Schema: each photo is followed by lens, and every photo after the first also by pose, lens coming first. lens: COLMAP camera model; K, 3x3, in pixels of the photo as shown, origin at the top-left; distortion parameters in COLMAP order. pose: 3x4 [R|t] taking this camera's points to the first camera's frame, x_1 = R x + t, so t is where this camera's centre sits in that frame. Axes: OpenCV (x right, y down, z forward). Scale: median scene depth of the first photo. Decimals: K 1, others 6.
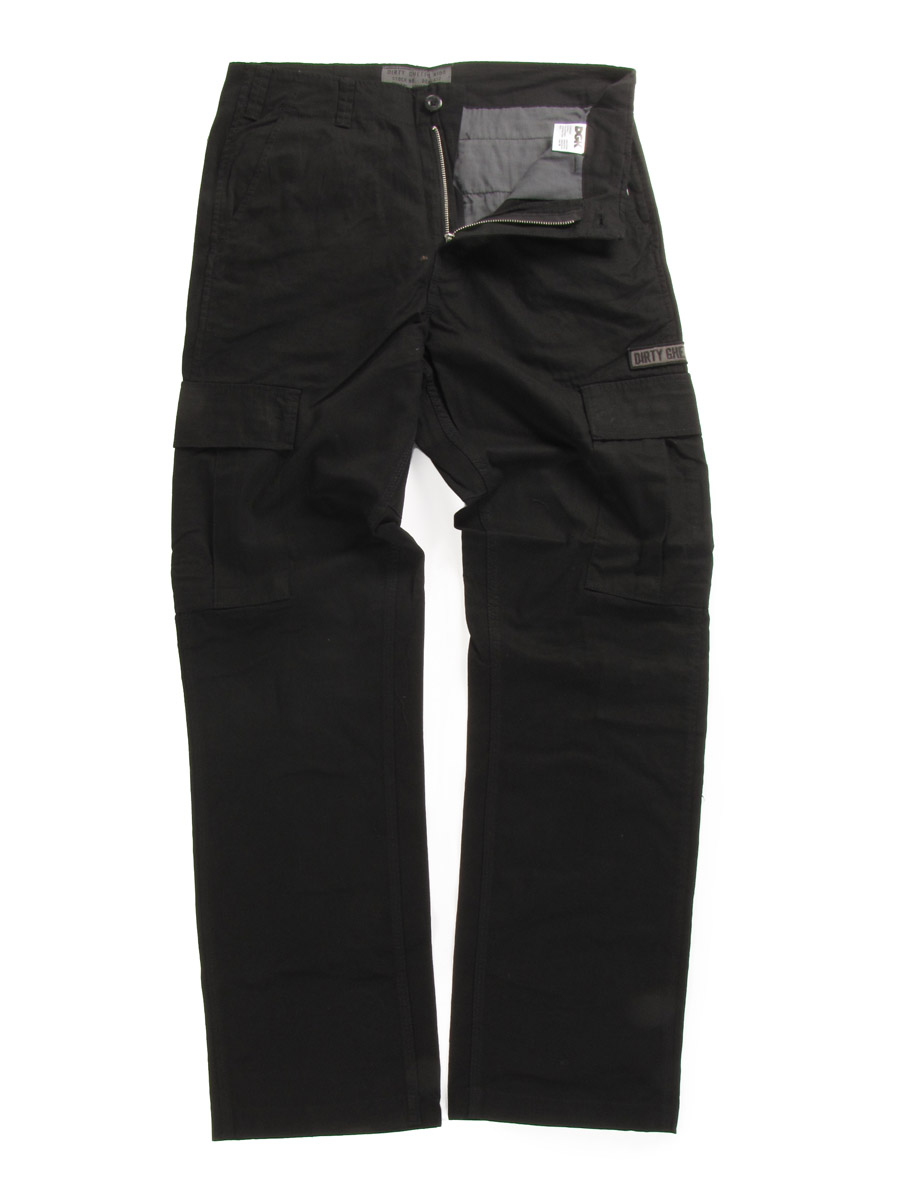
lens RADIAL K [[1179.2, 0, 455.6], [0, 1179.2, 604.4], [0, 0, 1]] dist [-0.081224, 0.000000]
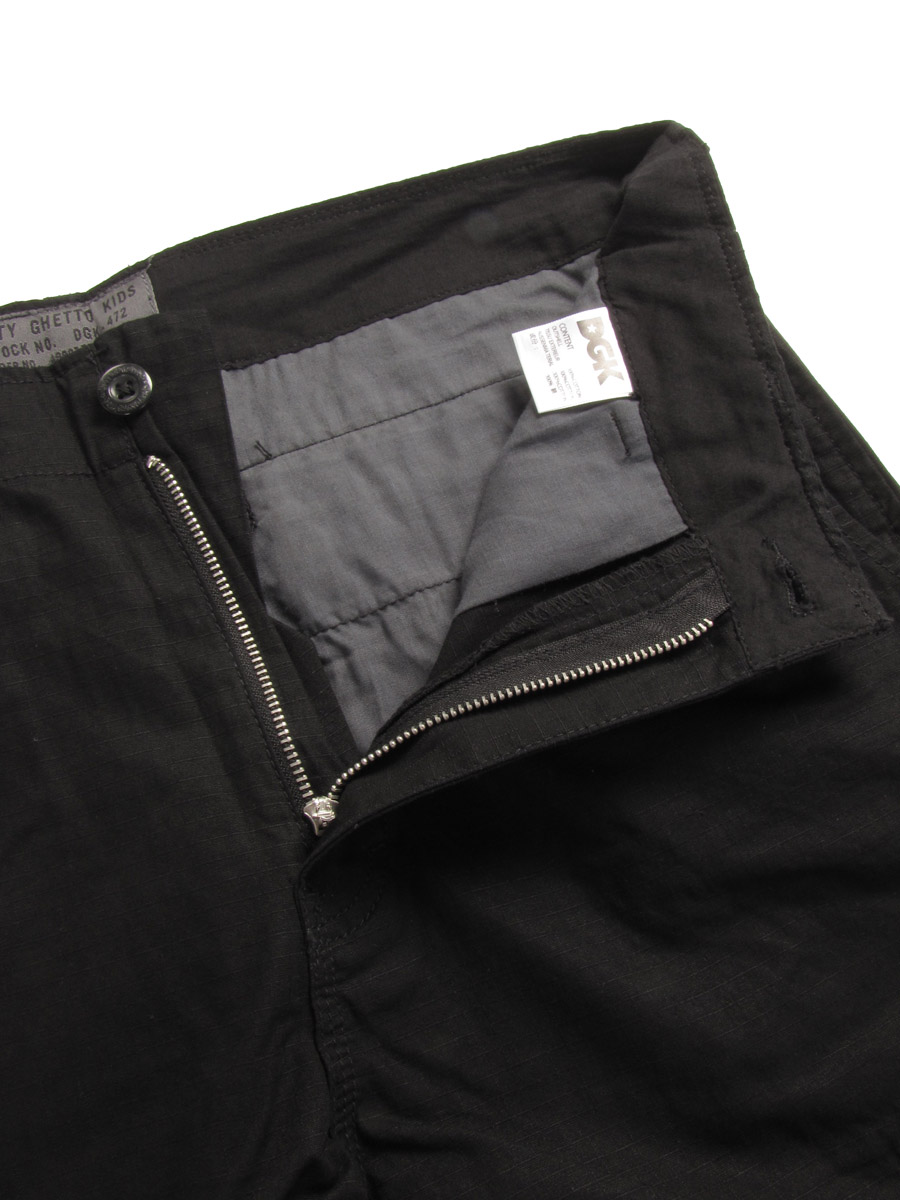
lens RADIAL K [[1179.2, 0, 447.5], [0, 1179.2, 601.6], [0, 0, 1]] dist [-0.081224, 0.000000]
pose [[0.937041, -0.323051, 0.132634, 0.001919], [0.340764, 0.928908, -0.144950, -0.303121], [-0.076379, 0.181021, 0.980509, 0.694778]]
